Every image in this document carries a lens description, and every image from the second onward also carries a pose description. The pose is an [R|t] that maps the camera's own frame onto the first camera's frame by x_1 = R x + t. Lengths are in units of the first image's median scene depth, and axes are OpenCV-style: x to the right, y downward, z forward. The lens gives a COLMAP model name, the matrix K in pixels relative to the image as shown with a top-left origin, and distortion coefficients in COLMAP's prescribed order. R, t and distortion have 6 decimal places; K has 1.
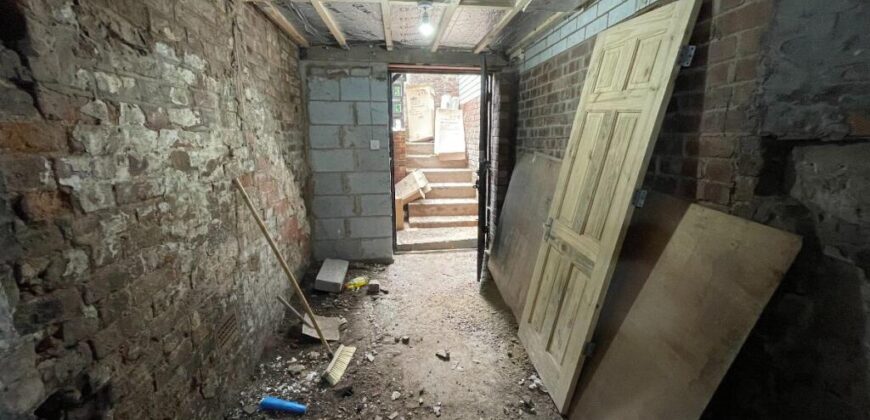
lens RADIAL K [[353.1, 0, 435.9], [0, 353.1, 211.6], [0, 0, 1]] dist [-0.012831, 0.007782]
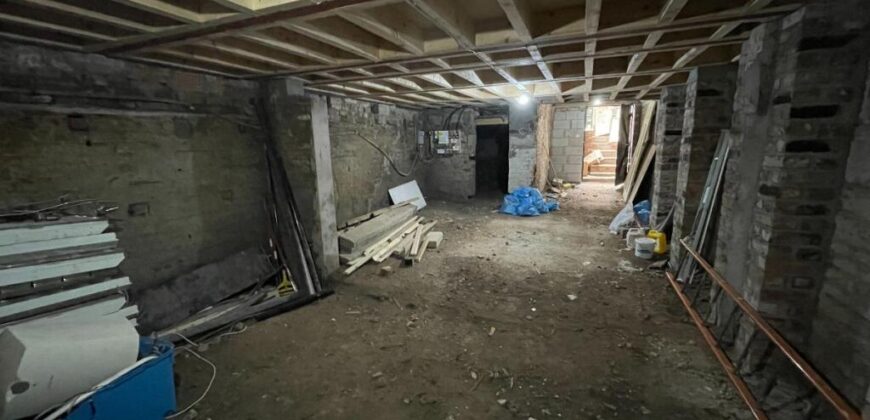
lens RADIAL K [[351.6, 0, 435.0], [0, 351.6, 210.0], [0, 0, 1]] dist [-0.001072, 0.000868]
pose [[0.869526, 0.077287, -0.487802, 0.148050], [-0.082262, 0.996547, 0.011258, 0.278311], [0.486988, 0.030338, 0.872882, -1.190068]]
